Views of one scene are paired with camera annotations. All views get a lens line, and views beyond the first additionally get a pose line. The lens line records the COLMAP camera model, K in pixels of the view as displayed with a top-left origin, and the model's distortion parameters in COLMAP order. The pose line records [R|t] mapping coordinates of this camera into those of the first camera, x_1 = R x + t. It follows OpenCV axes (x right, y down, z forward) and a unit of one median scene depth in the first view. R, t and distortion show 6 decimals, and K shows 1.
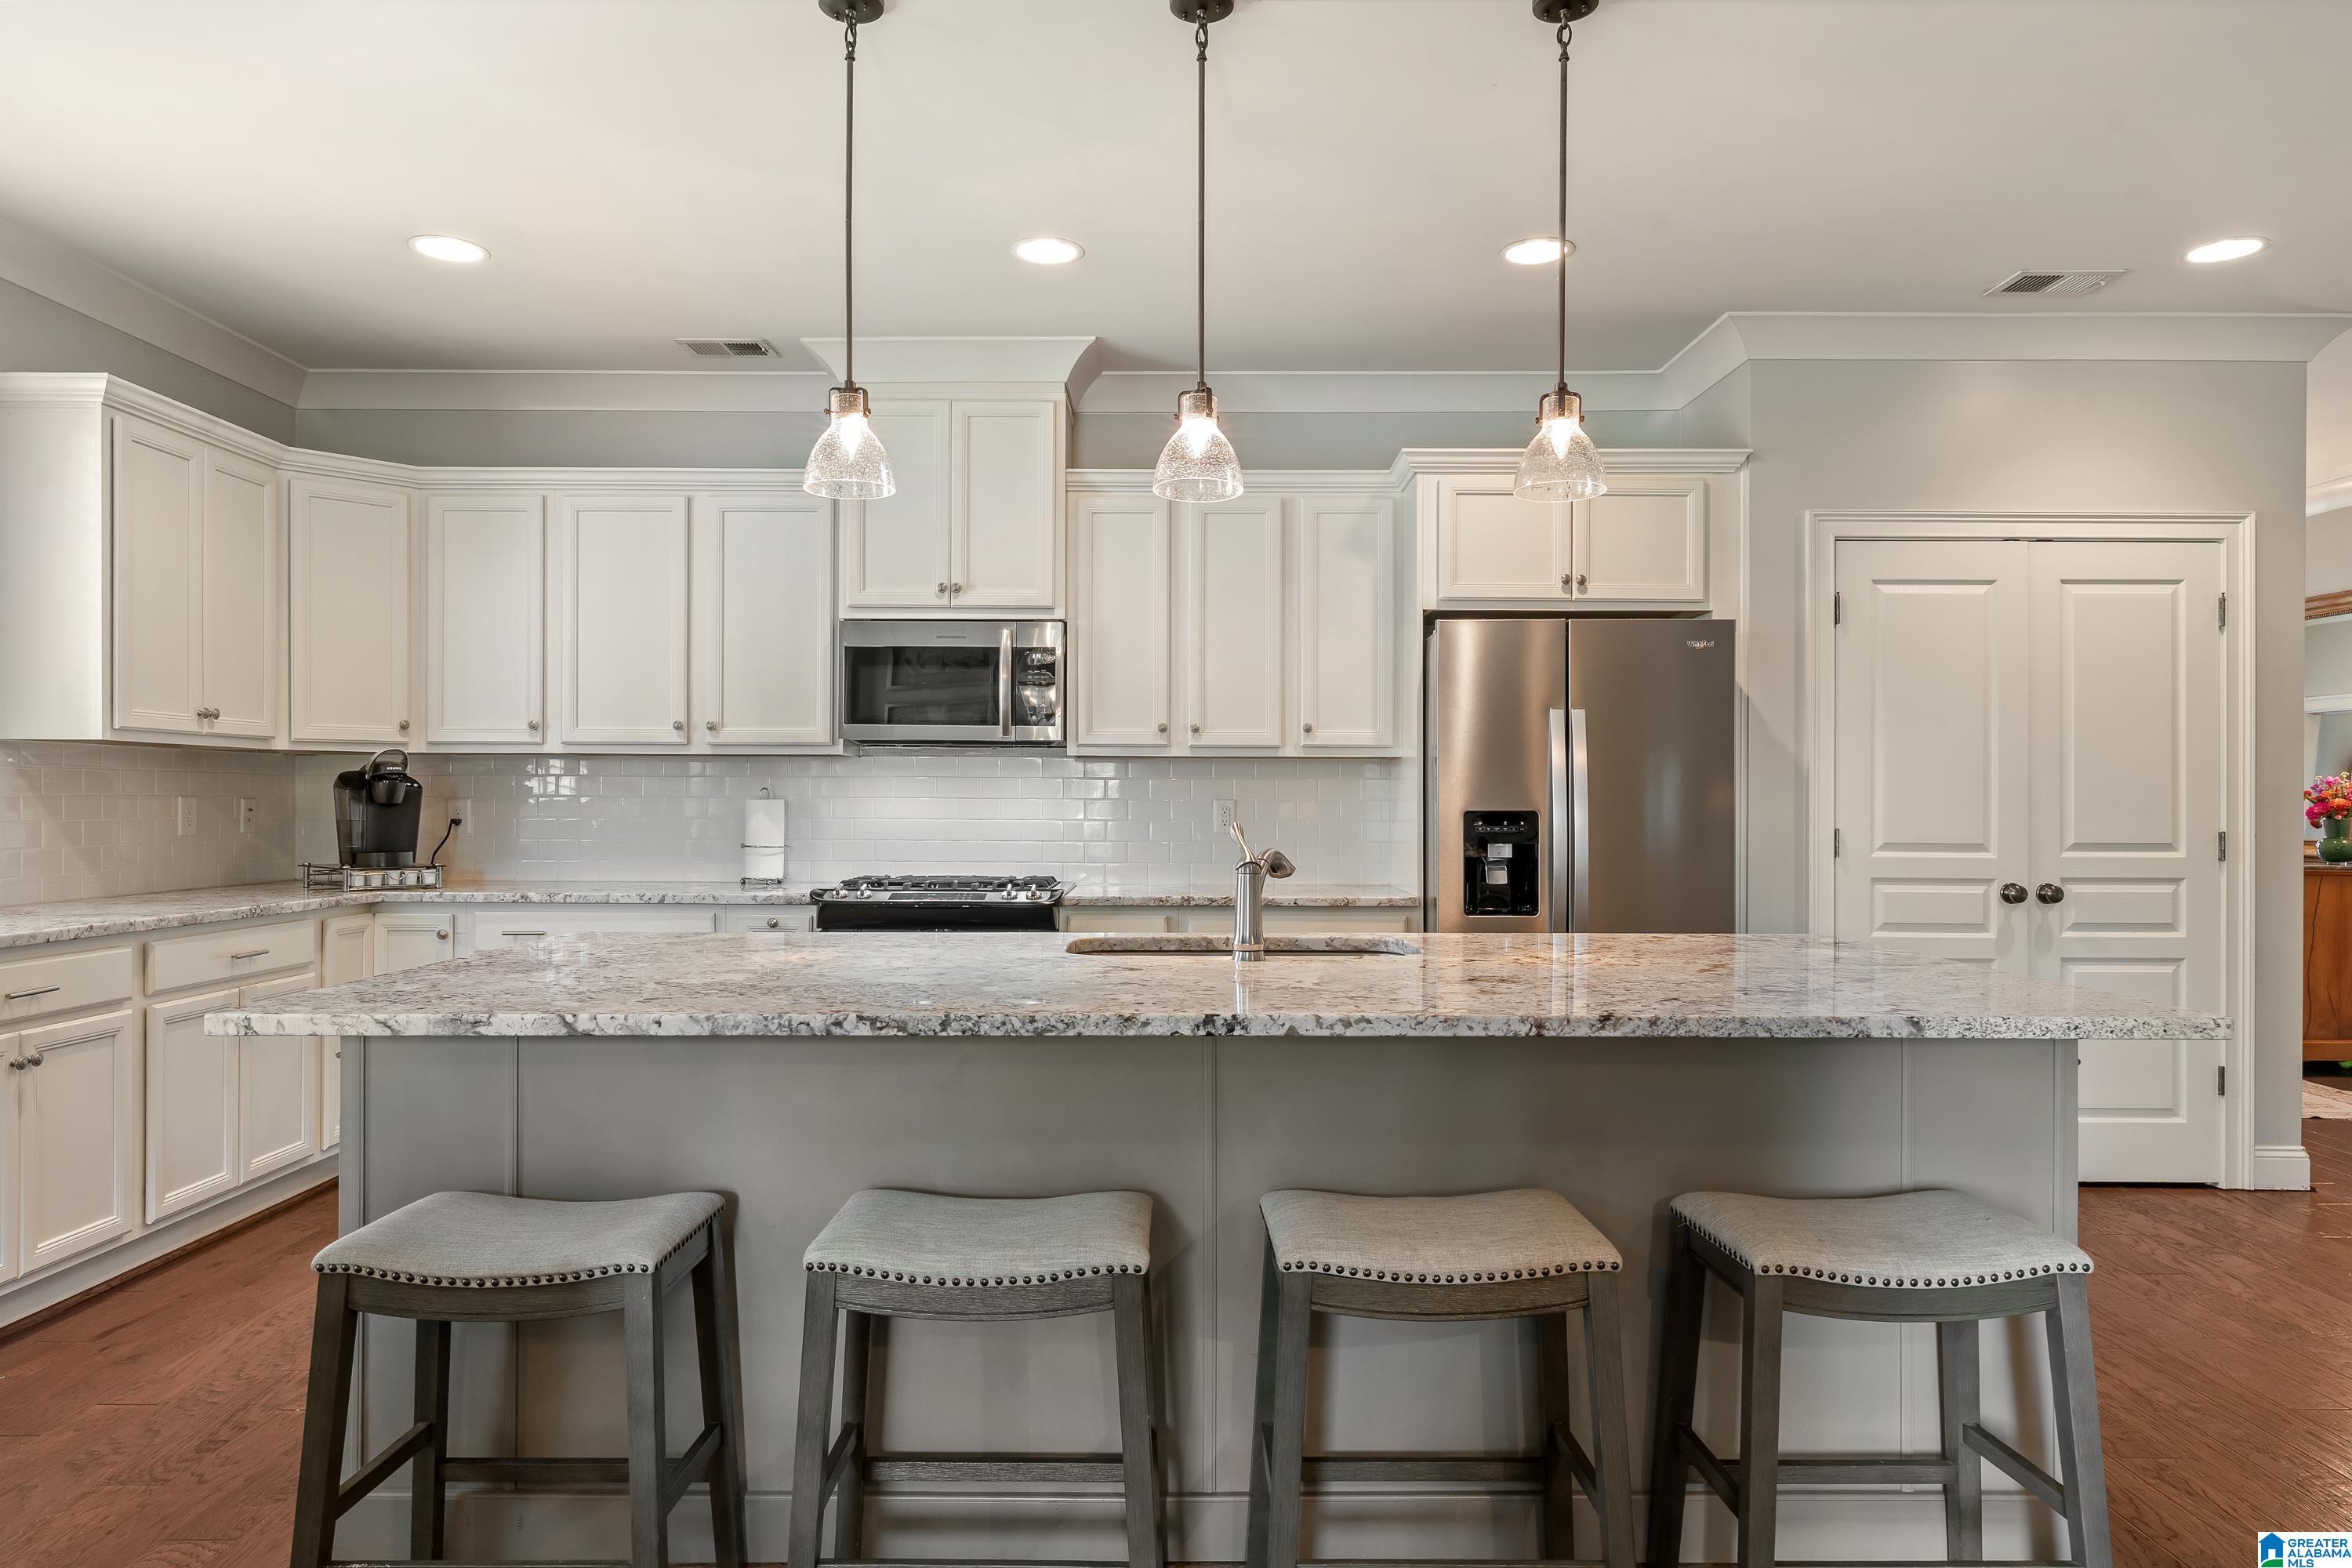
lens RADIAL K [[1447.5, 0, 1167.0], [0, 1447.5, 788.3], [0, 0, 1]] dist [-0.000453, 0.000300]
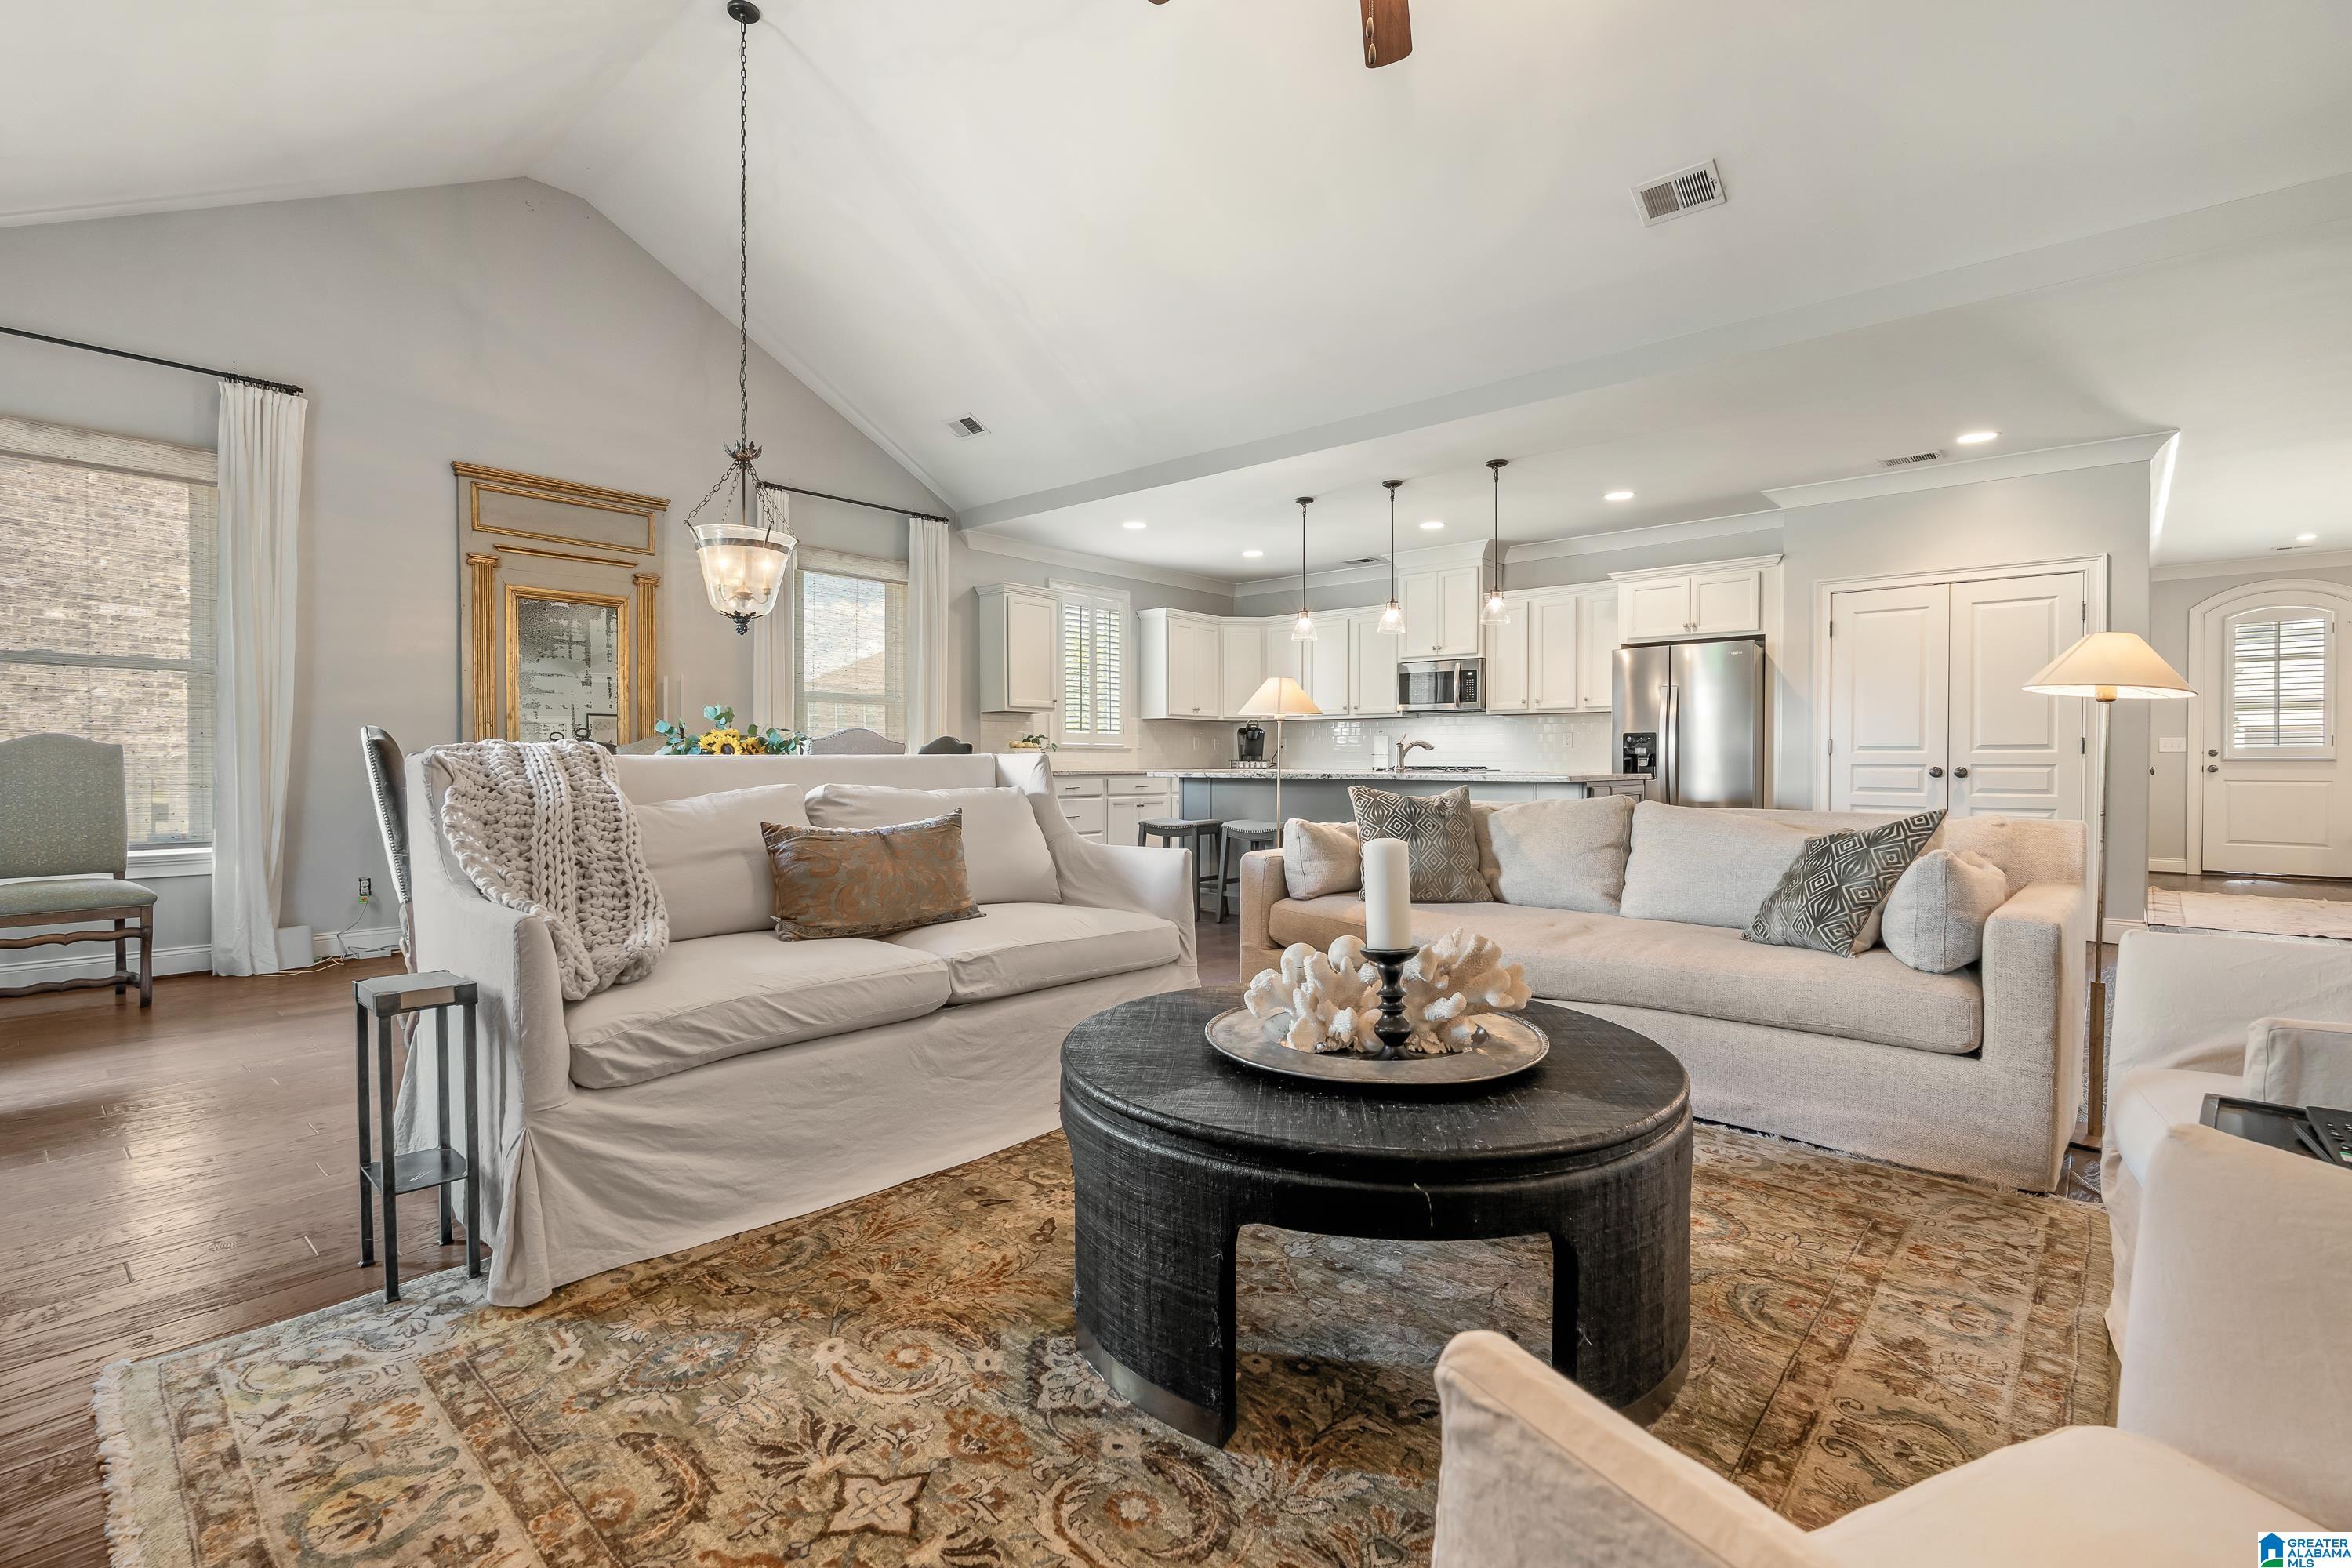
lens RADIAL K [[1079.1, 0, 1173.9], [0, 1079.1, 777.3], [0, 0, 1]] dist [0.000613, -0.000017]
pose [[0.753085, 0.008089, -0.657873, 0.759144], [0.008085, 0.999735, 0.021548, 0.040827], [0.657873, -0.021547, 0.752820, -0.714270]]
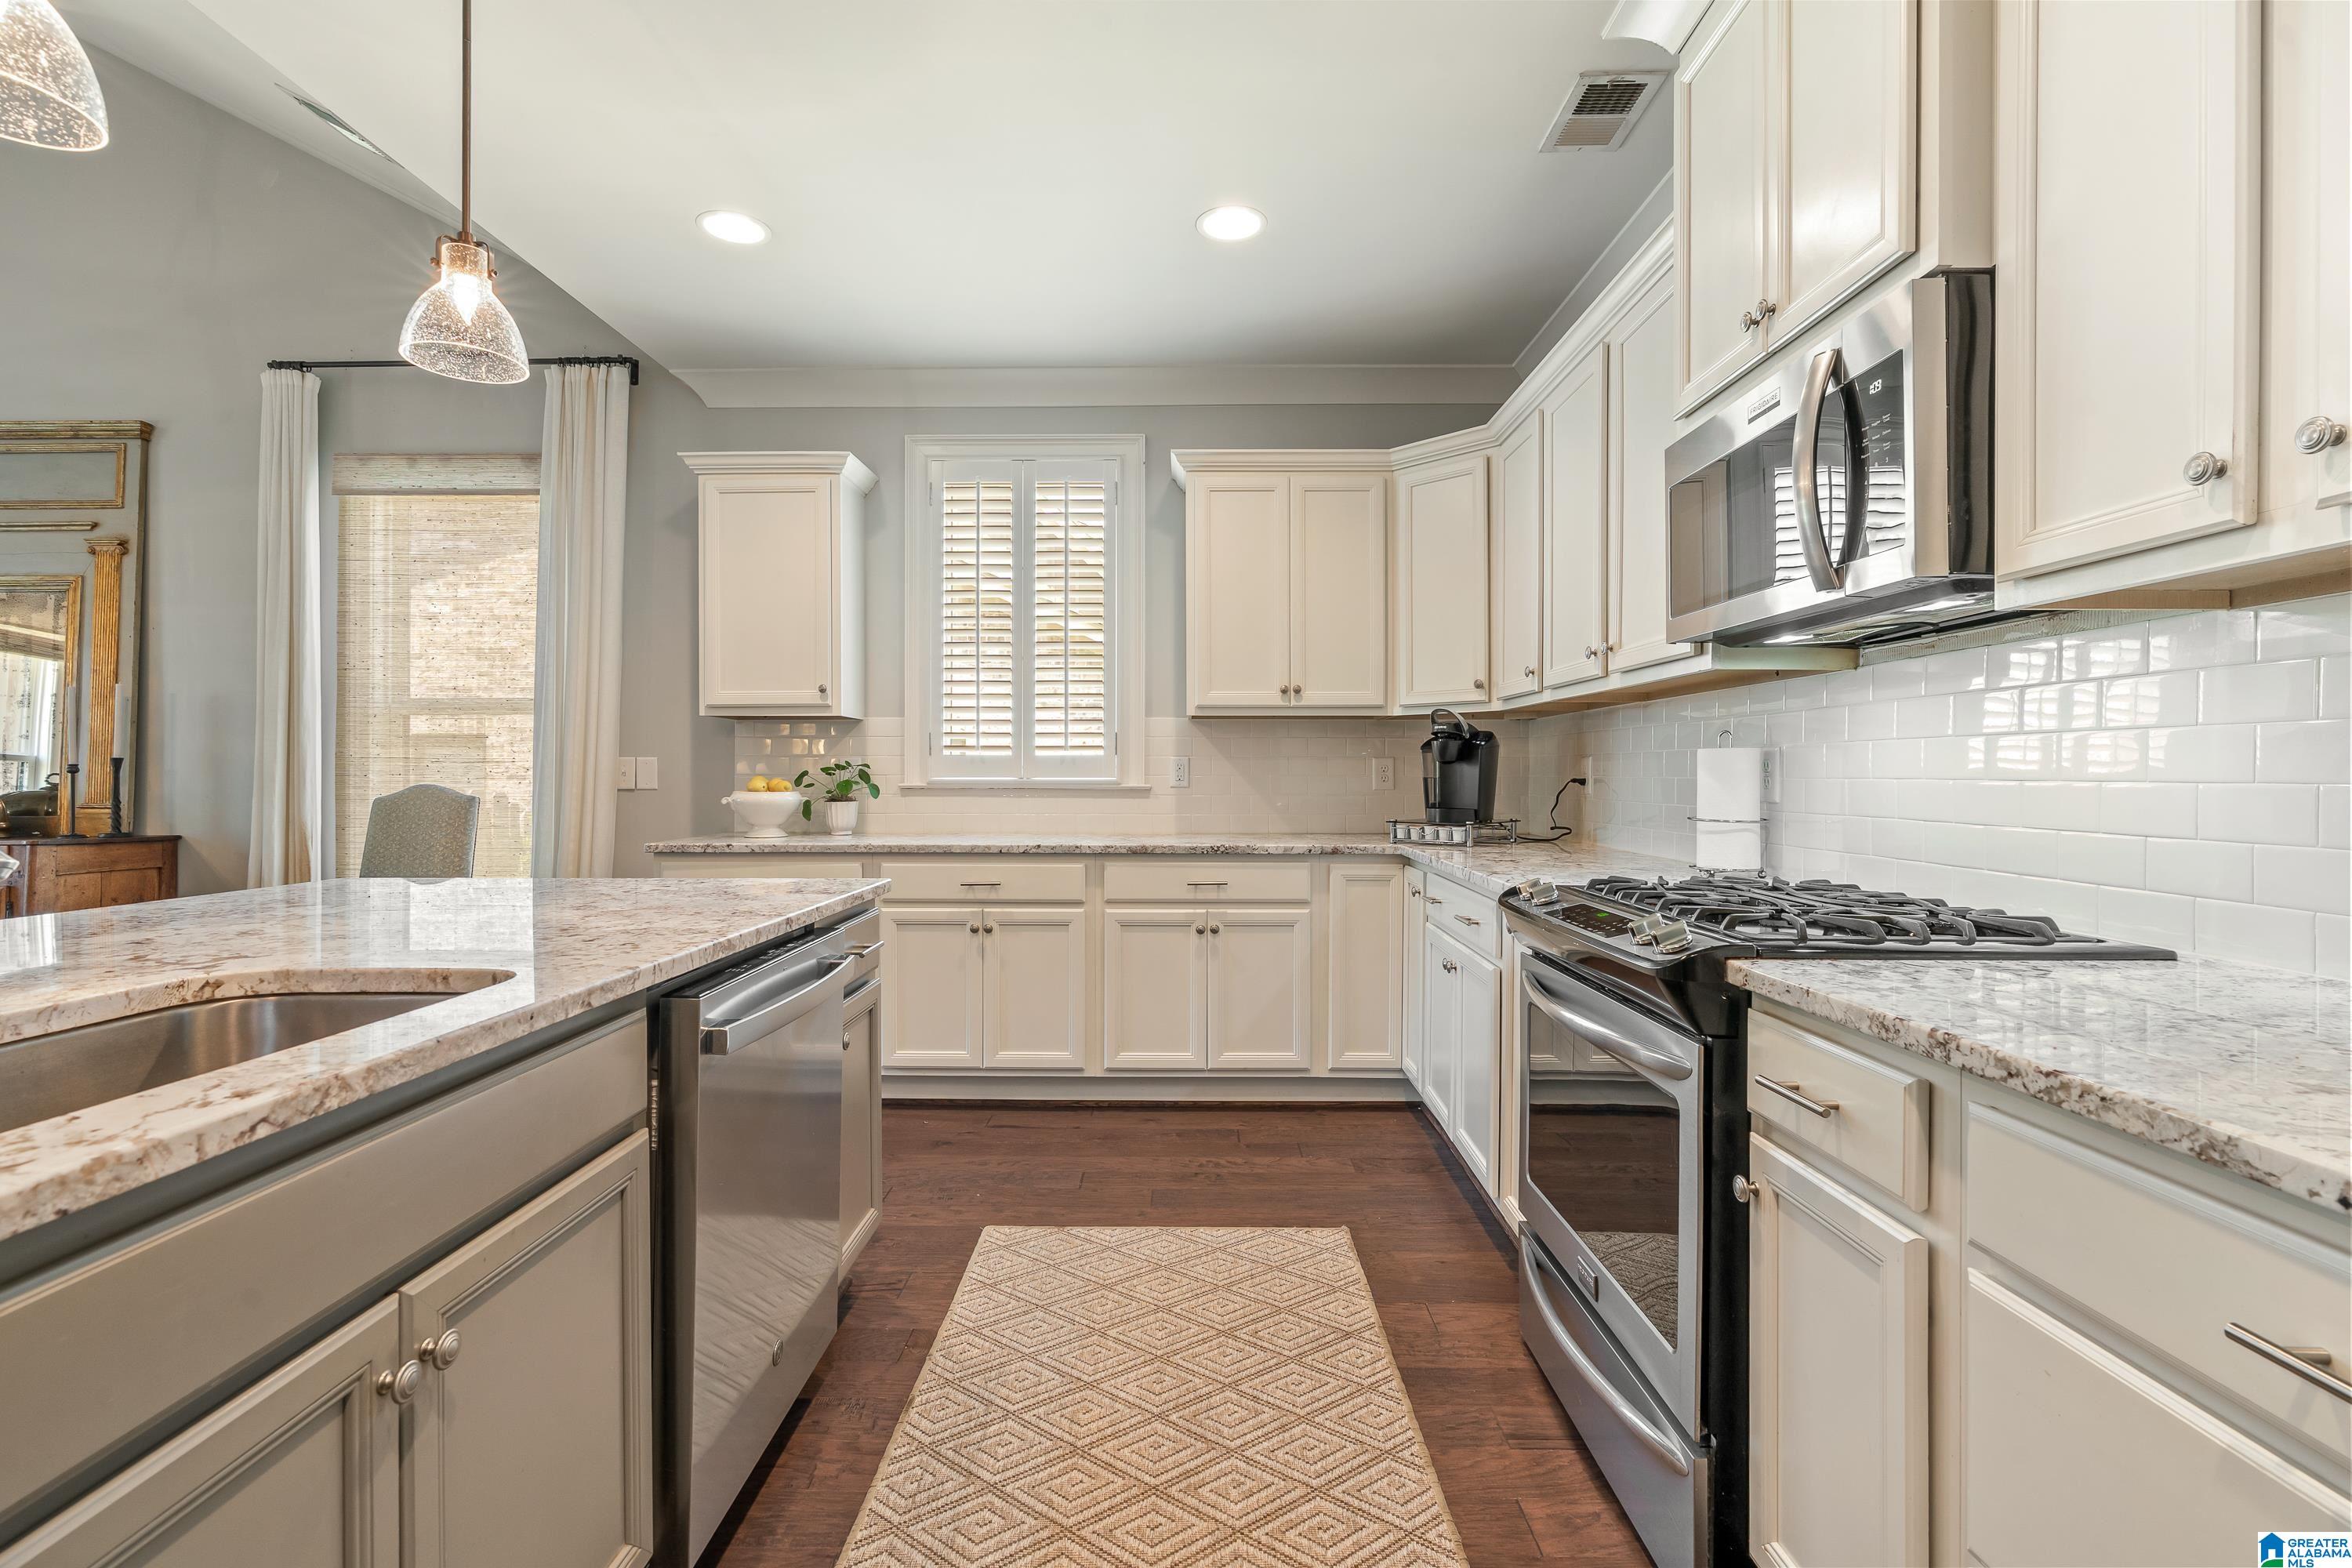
lens RADIAL K [[1079.1, 0, 1168.2], [0, 1079.1, 778.9], [0, 0, 1]] dist [0.000613, -0.000017]
pose [[-0.023855, -0.002373, -0.999713, 0.242251], [0.008643, 0.999959, -0.002580, 0.024010], [0.999678, -0.008702, -0.023833, 0.844862]]
